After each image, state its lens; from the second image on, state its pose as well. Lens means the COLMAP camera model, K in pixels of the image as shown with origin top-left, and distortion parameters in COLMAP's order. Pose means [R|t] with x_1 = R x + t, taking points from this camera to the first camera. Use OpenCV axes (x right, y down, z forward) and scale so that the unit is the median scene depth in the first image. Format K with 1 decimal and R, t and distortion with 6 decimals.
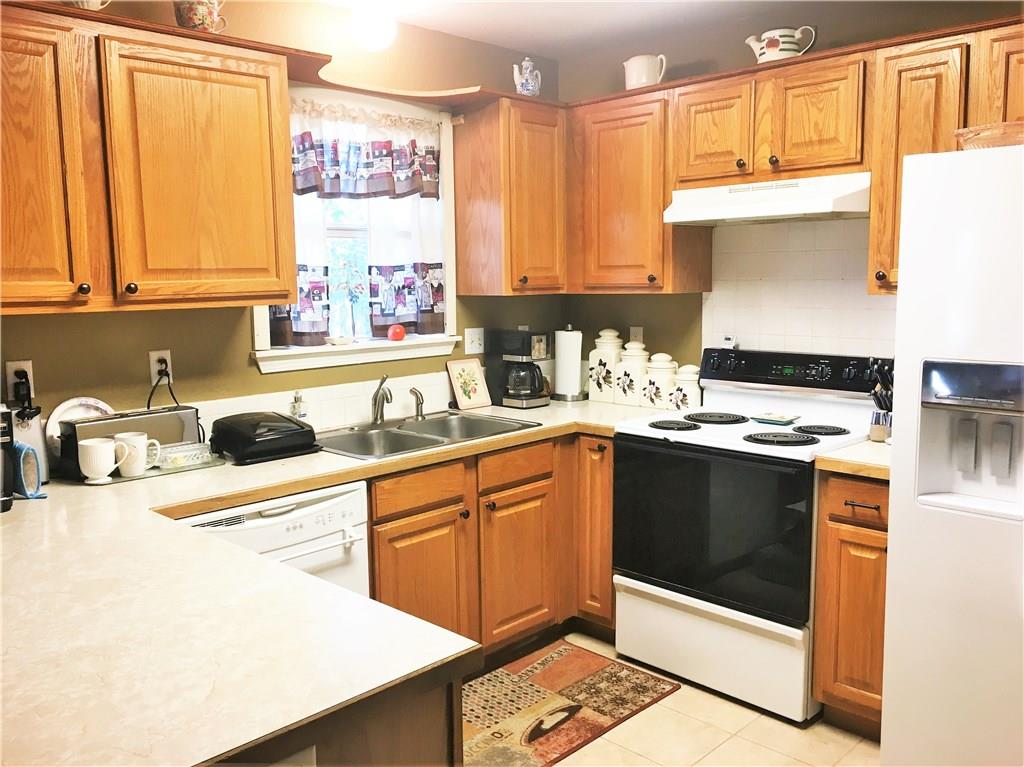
lens RADIAL K [[873.1, 0, 512.7], [0, 873.1, 383.7], [0, 0, 1]] dist [0.068911, -0.091875]
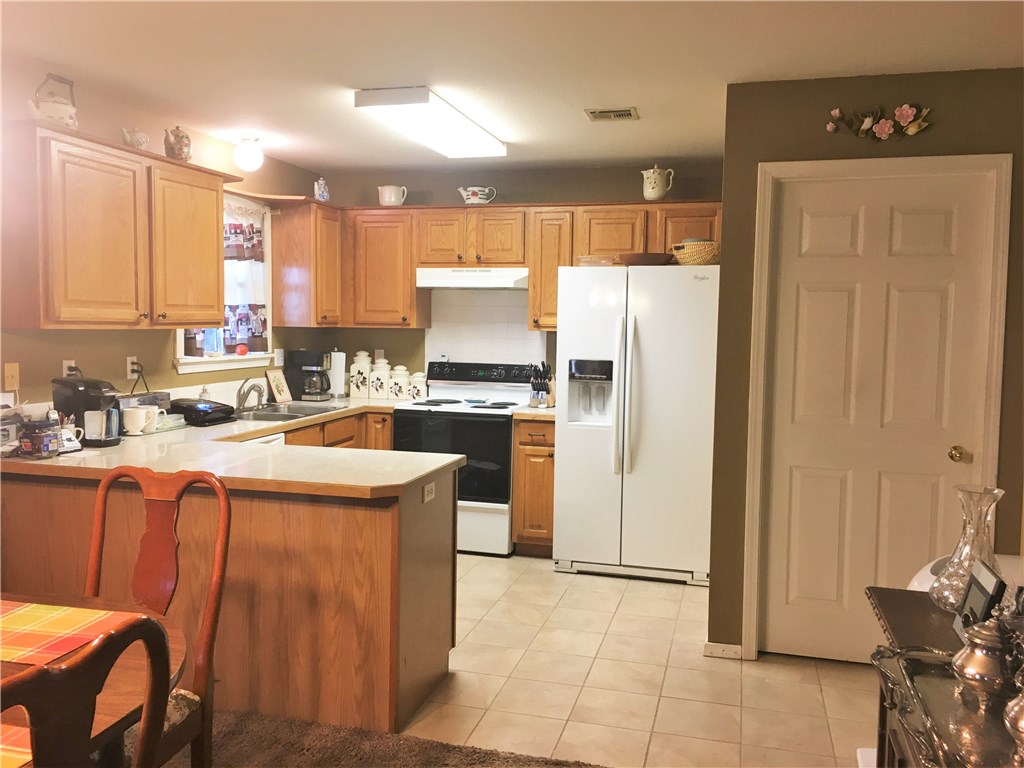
lens RADIAL K [[873.1, 0, 513.7], [0, 873.1, 384.8], [0, 0, 1]] dist [0.068911, -0.091875]
pose [[0.870548, -0.009237, 0.491997, -0.530236], [0.034098, 0.998553, -0.041586, 0.089860], [-0.490901, 0.052978, 0.869603, -0.600116]]
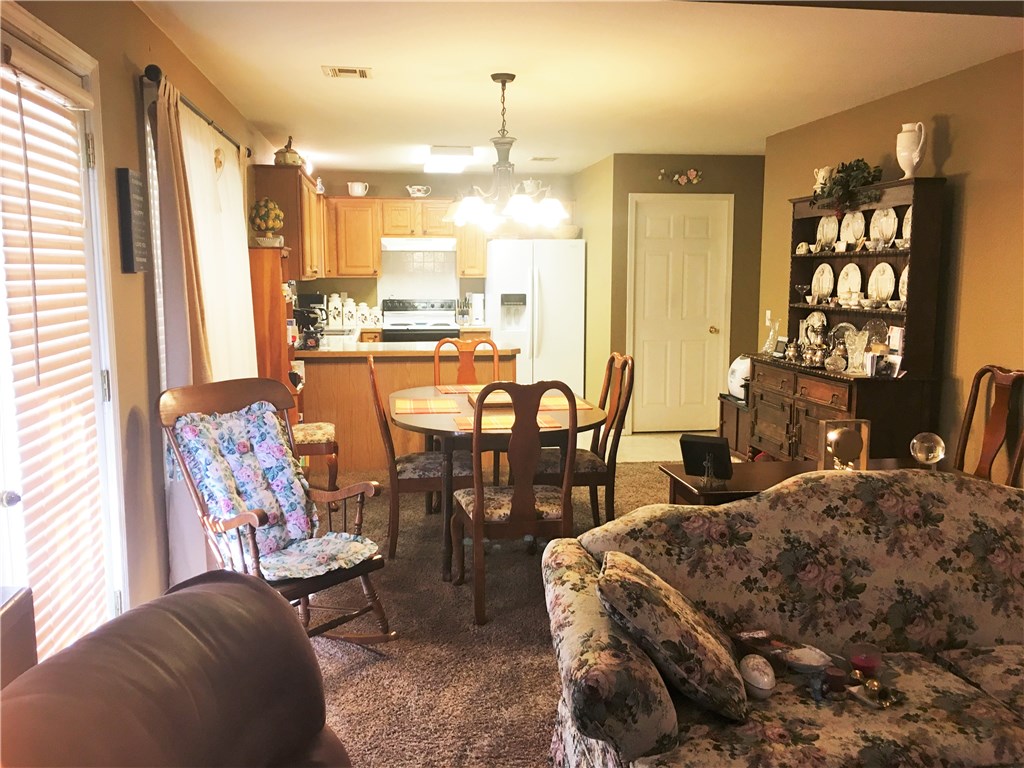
lens RADIAL K [[873.1, 0, 512.5], [0, 873.1, 385.2], [0, 0, 1]] dist [0.068911, -0.091875]
pose [[0.604916, -0.089685, 0.791223, -1.824009], [0.089654, 0.994990, 0.044239, 0.147520], [-0.791226, 0.044175, 0.609926, -0.952164]]
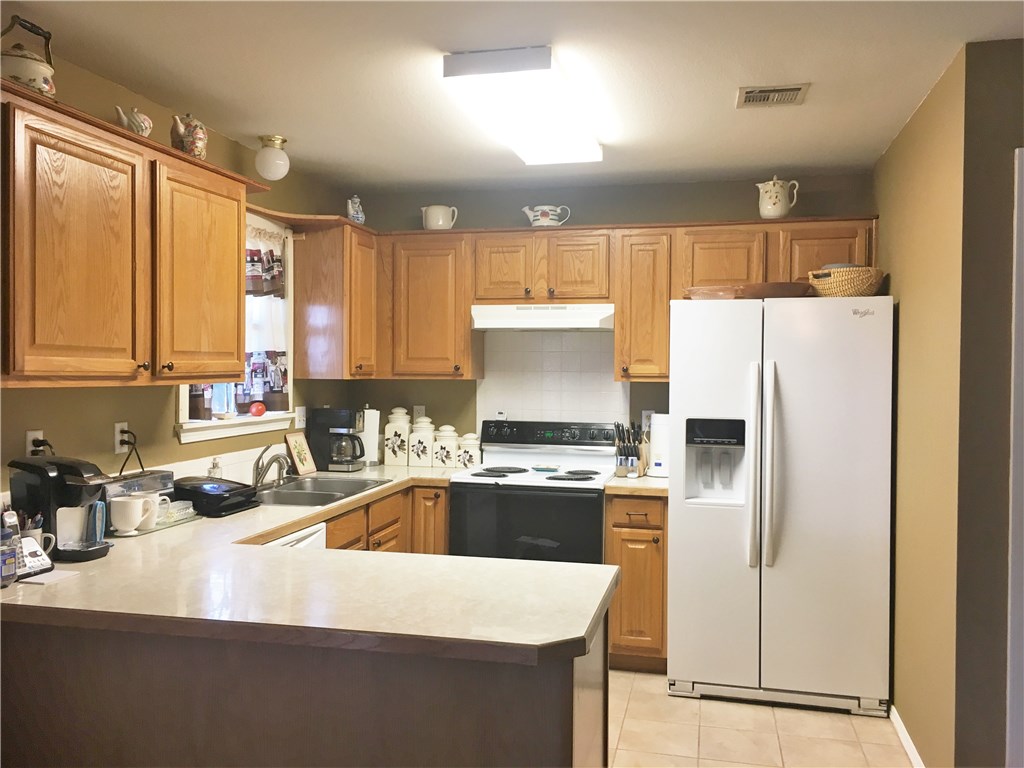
lens RADIAL K [[873.1, 0, 511.8], [0, 873.1, 385.2], [0, 0, 1]] dist [0.068911, -0.091875]
pose [[0.853787, 0.010749, 0.520511, -0.515597], [0.044902, 0.994541, -0.094190, 0.039745], [-0.518682, 0.103790, 0.848644, -0.197654]]
